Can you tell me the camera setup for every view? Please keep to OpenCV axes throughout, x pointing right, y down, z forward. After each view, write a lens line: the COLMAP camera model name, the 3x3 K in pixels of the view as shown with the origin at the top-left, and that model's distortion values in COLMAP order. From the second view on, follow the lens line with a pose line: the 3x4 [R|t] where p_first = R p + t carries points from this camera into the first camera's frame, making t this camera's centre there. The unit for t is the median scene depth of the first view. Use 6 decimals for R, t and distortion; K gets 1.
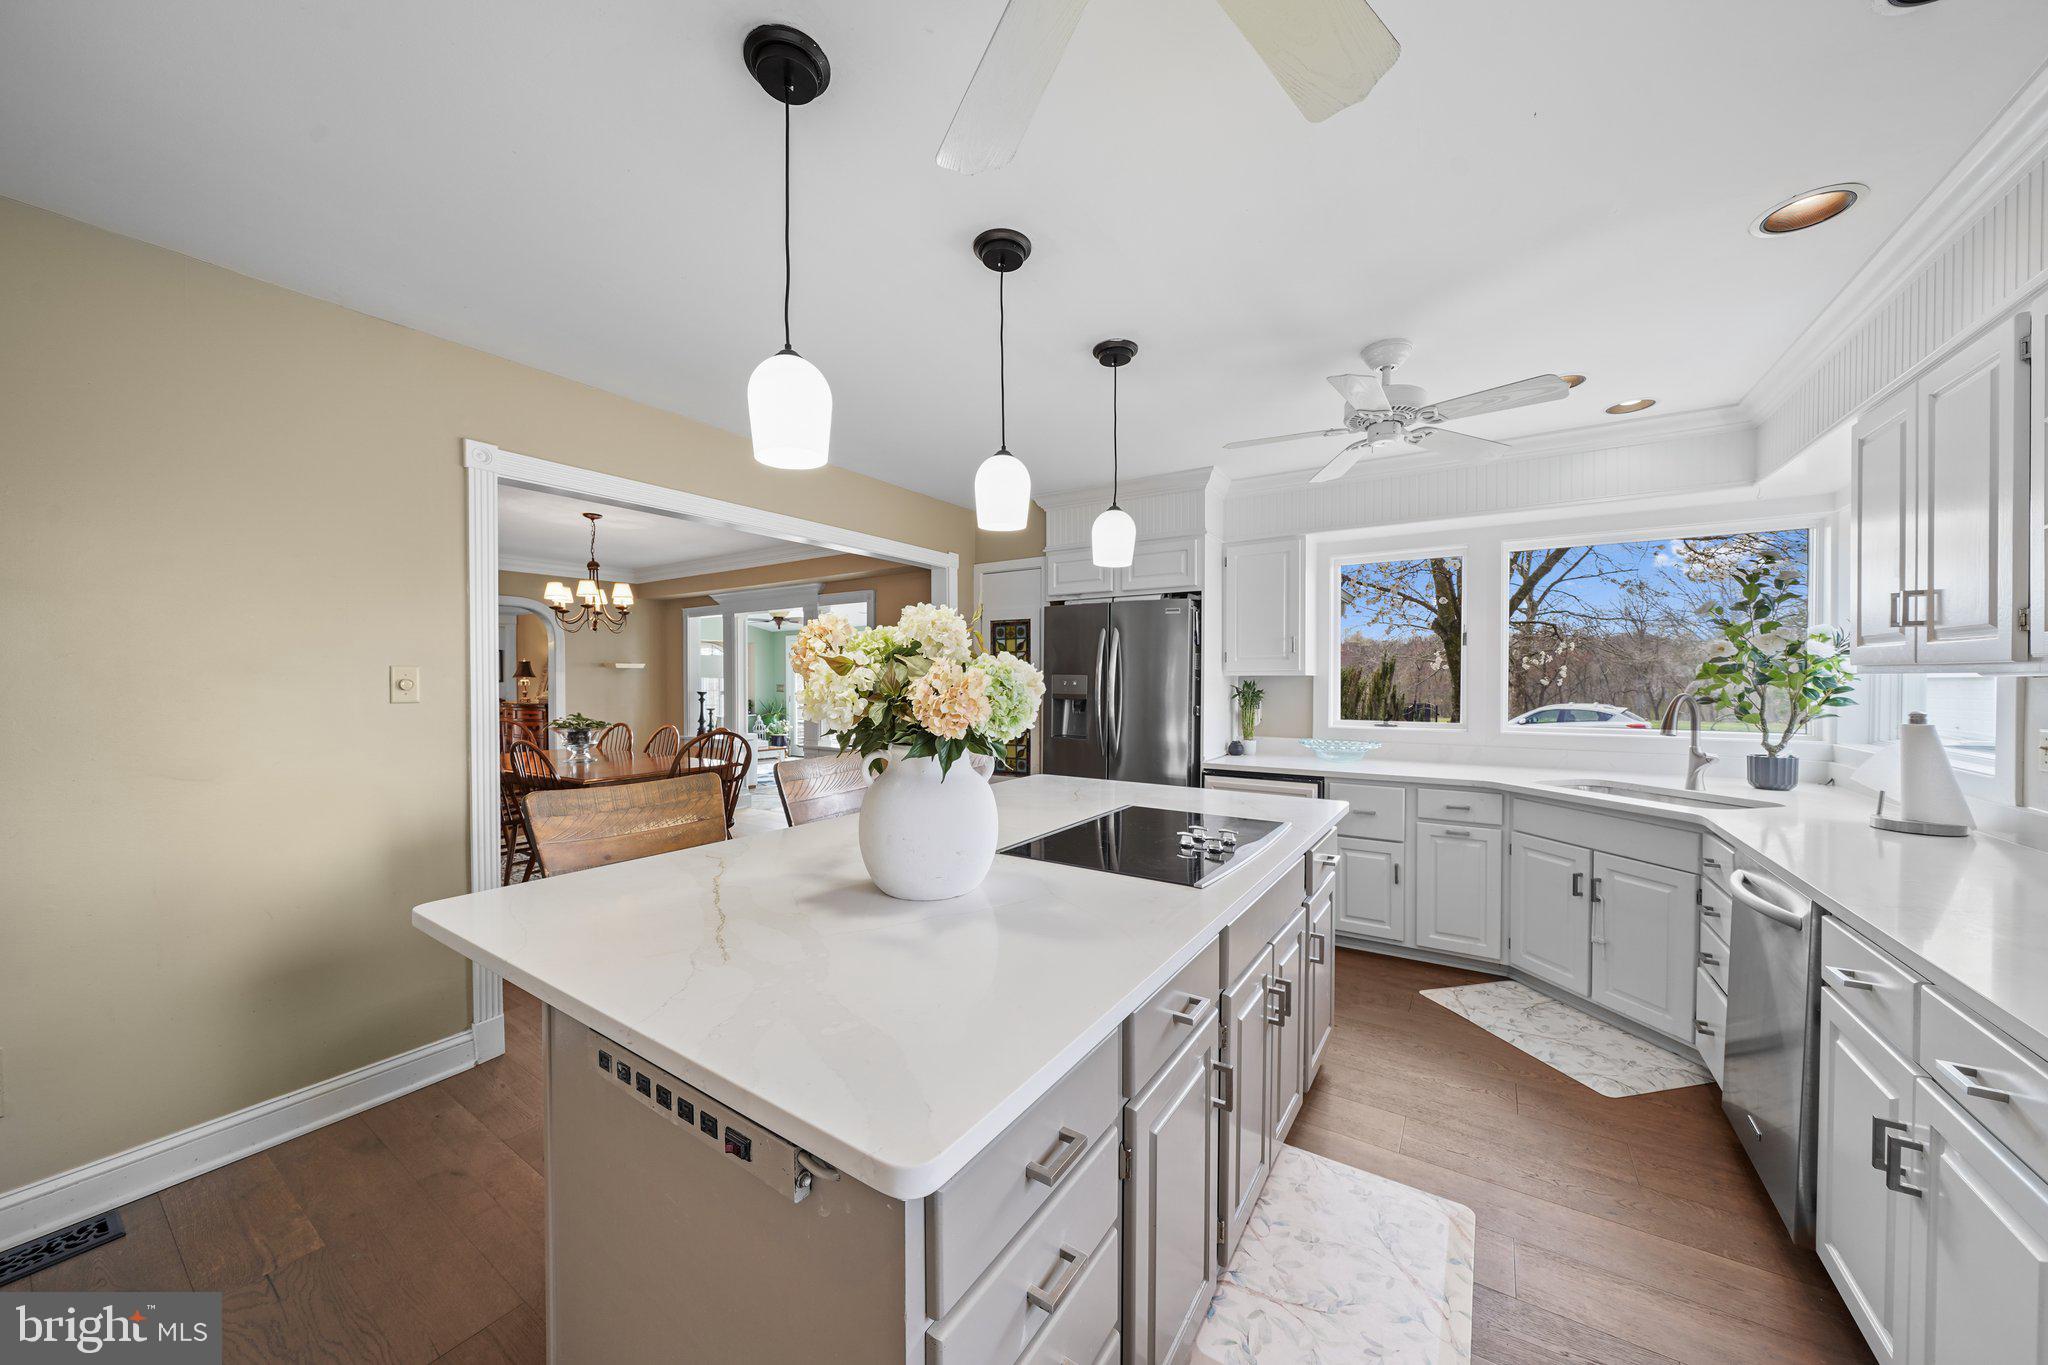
lens RADIAL K [[703.8, 0, 1026.0], [0, 703.8, 690.2], [0, 0, 1]] dist [-0.002185, -0.000136]
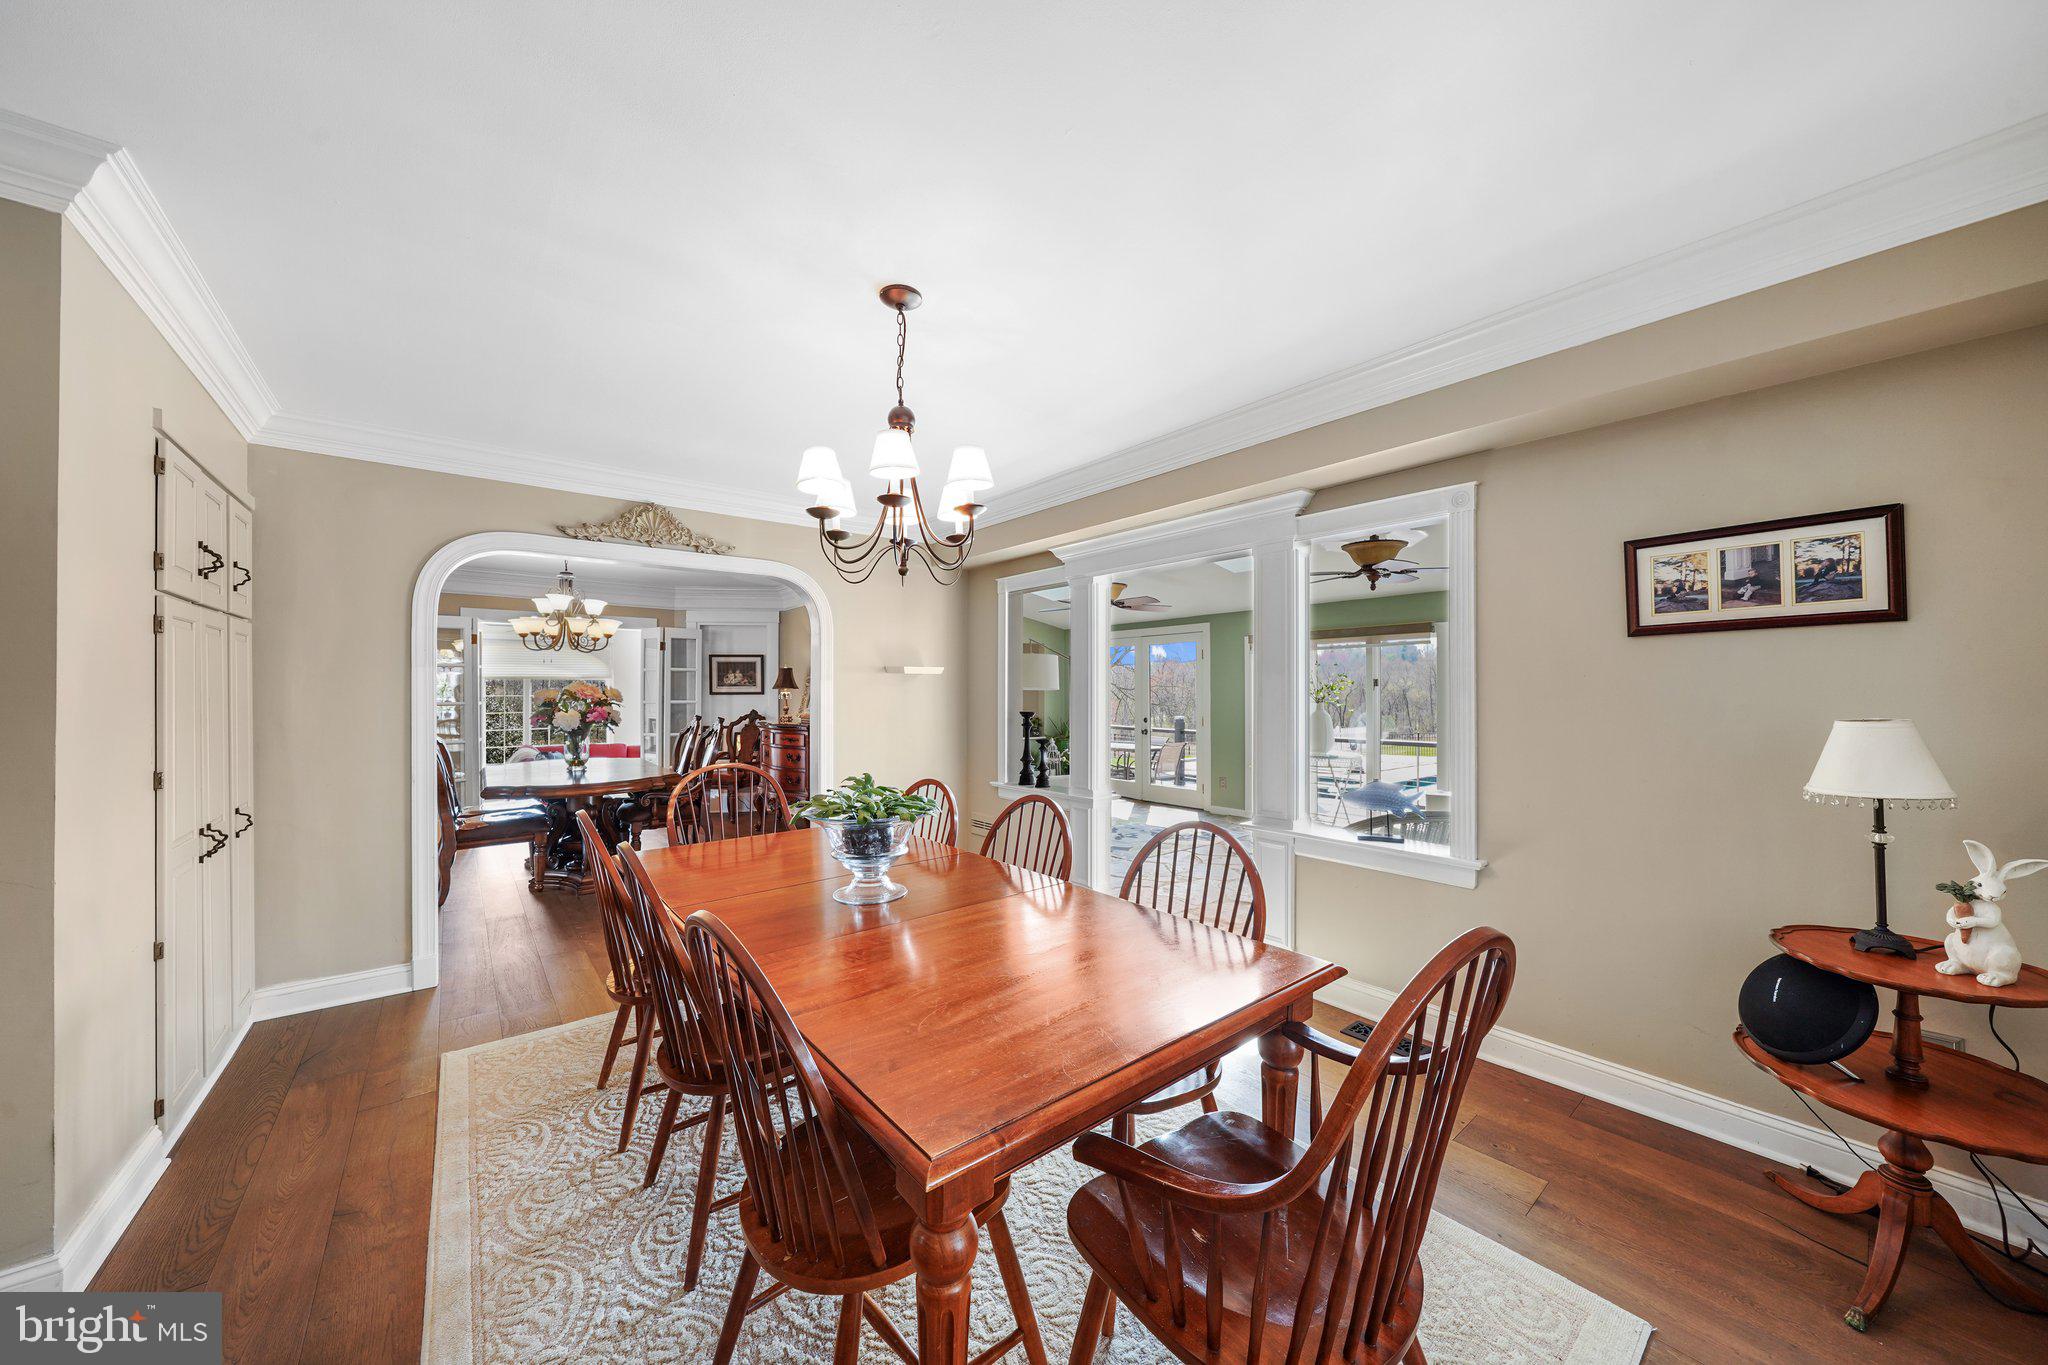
lens RADIAL K [[703.8, 0, 1026.0], [0, 703.8, 690.2], [0, 0, 1]] dist [-0.002185, -0.000136]
pose [[0.953599, 0.000575, -0.301079, -0.422756], [-0.005144, 0.999883, -0.014383, -0.012249], [0.301036, 0.015265, 0.953491, 0.632941]]
